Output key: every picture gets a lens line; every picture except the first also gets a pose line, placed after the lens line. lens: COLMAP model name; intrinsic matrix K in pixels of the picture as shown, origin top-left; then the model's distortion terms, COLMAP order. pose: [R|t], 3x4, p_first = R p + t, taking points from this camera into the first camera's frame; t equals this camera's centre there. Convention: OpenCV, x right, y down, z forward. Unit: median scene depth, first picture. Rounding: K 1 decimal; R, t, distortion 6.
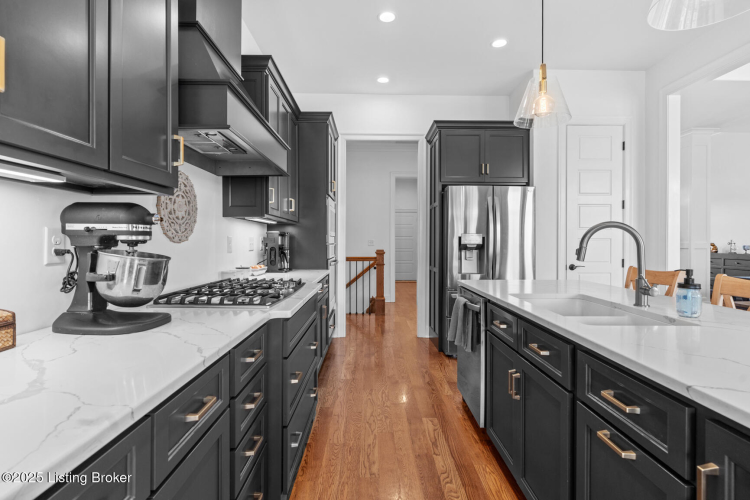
lens RADIAL K [[367.7, 0, 376.3], [0, 367.7, 248.9], [0, 0, 1]] dist [-0.000978, -0.000133]
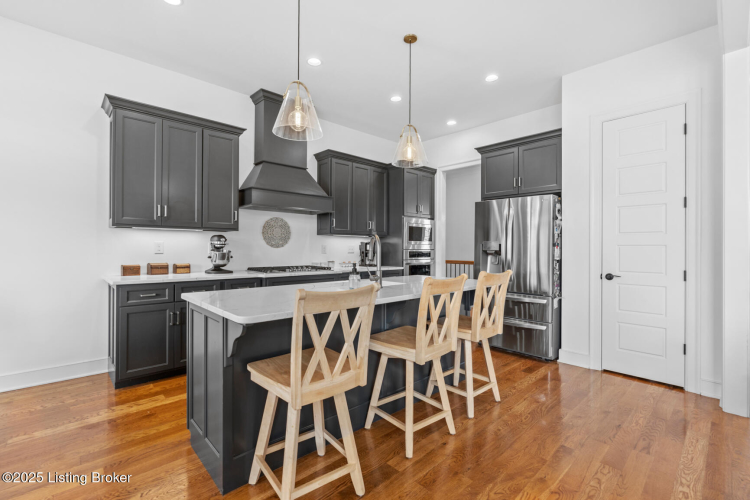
lens RADIAL K [[340.6, 0, 375.0], [0, 340.6, 248.2], [0, 0, 1]] dist [-0.001179, 0.000042]
pose [[0.667759, 0.001405, -0.744376, 0.772438], [-0.019632, 0.999684, -0.015724, 0.004224], [0.744118, 0.025114, 0.667575, 0.007470]]
